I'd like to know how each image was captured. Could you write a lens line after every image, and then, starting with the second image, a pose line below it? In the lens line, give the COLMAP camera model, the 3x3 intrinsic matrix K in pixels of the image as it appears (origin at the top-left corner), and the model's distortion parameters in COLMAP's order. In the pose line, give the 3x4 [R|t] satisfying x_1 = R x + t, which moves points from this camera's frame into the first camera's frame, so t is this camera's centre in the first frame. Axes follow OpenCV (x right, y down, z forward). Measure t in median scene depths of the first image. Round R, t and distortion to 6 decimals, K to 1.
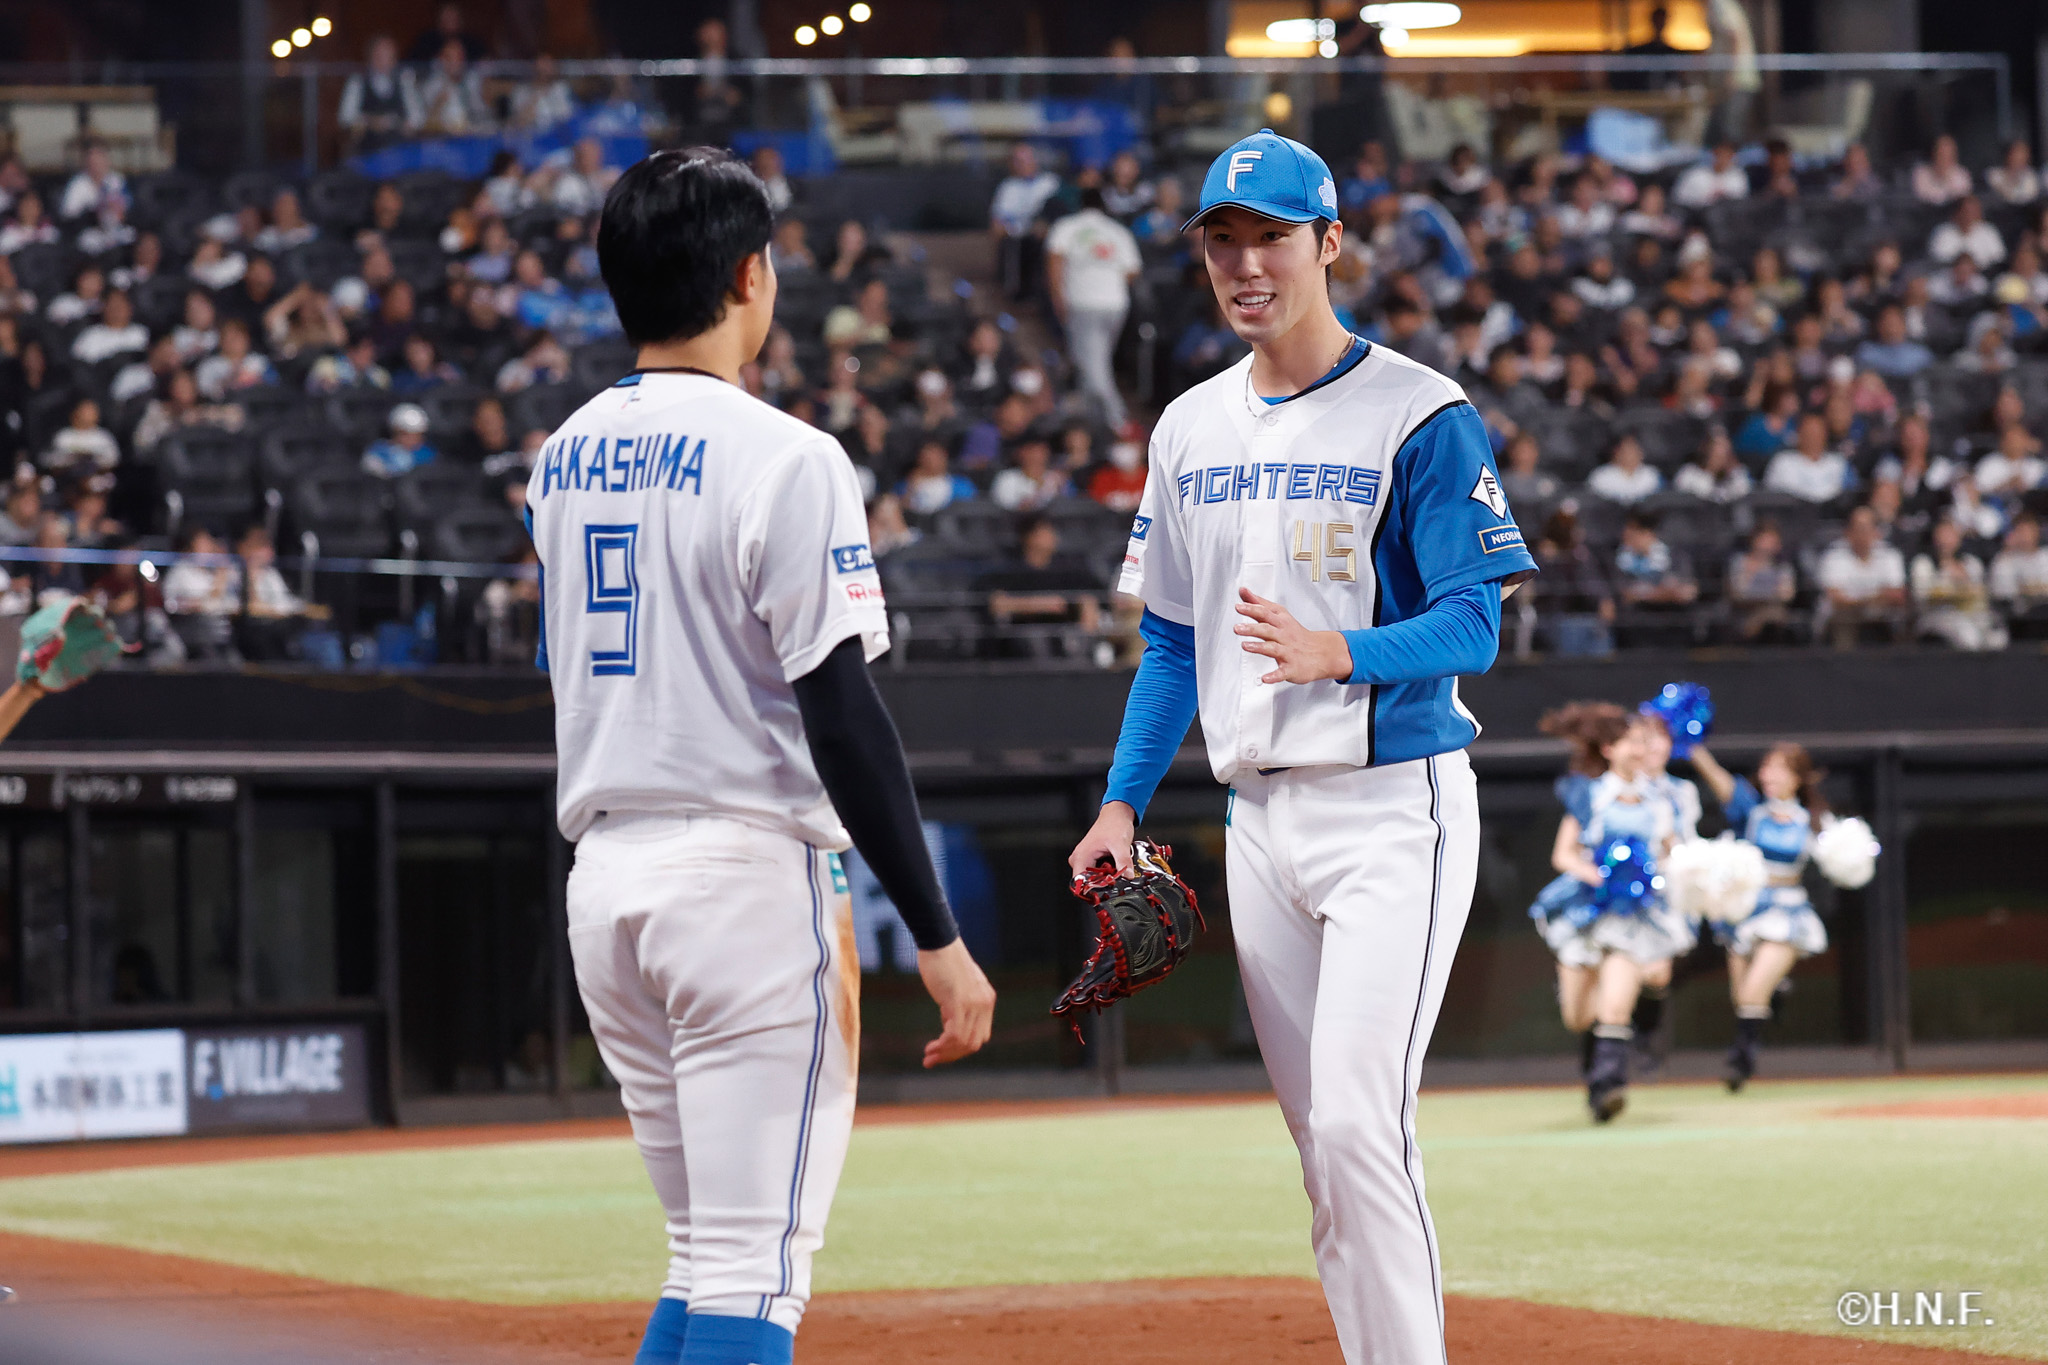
lens RADIAL K [[9671.9, 0, 1041.5], [0, 9671.9, 682.6], [0, 0, 1]] dist [-0.100904, 0.000000]
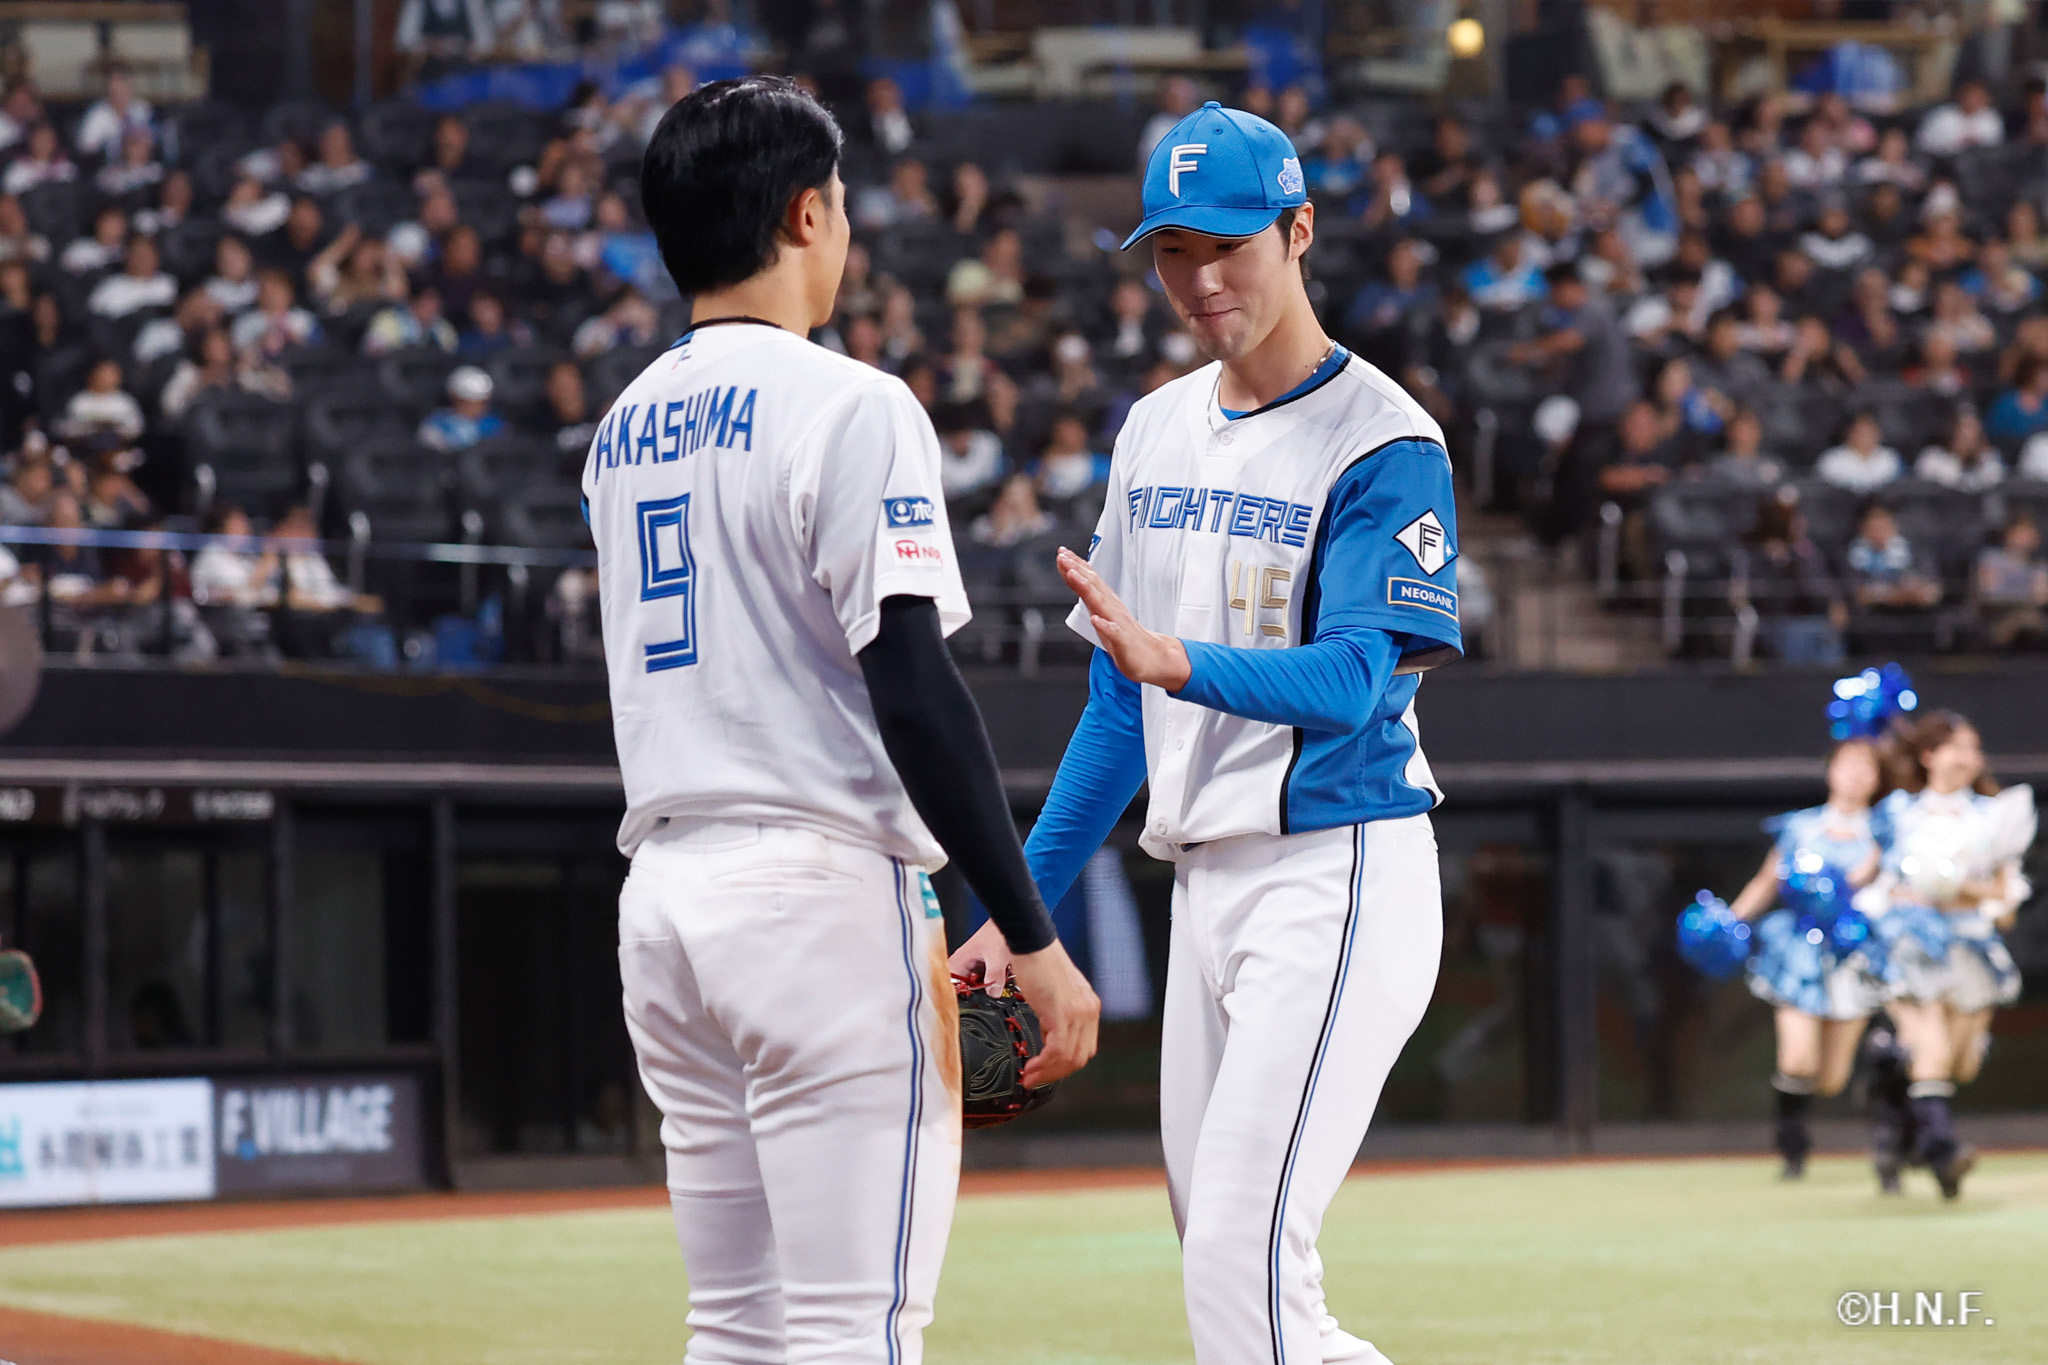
lens RADIAL K [[9671.9, 0, 1032.8], [0, 9671.9, 691.6], [0, 0, 1]] dist [-0.100904, 0.000000]
pose [[0.999972, 0.007516, 0.000019, -0.014493], [-0.007516, 0.999971, 0.001535, -0.001159], [-0.000008, -0.001535, 0.999999, 0.122808]]
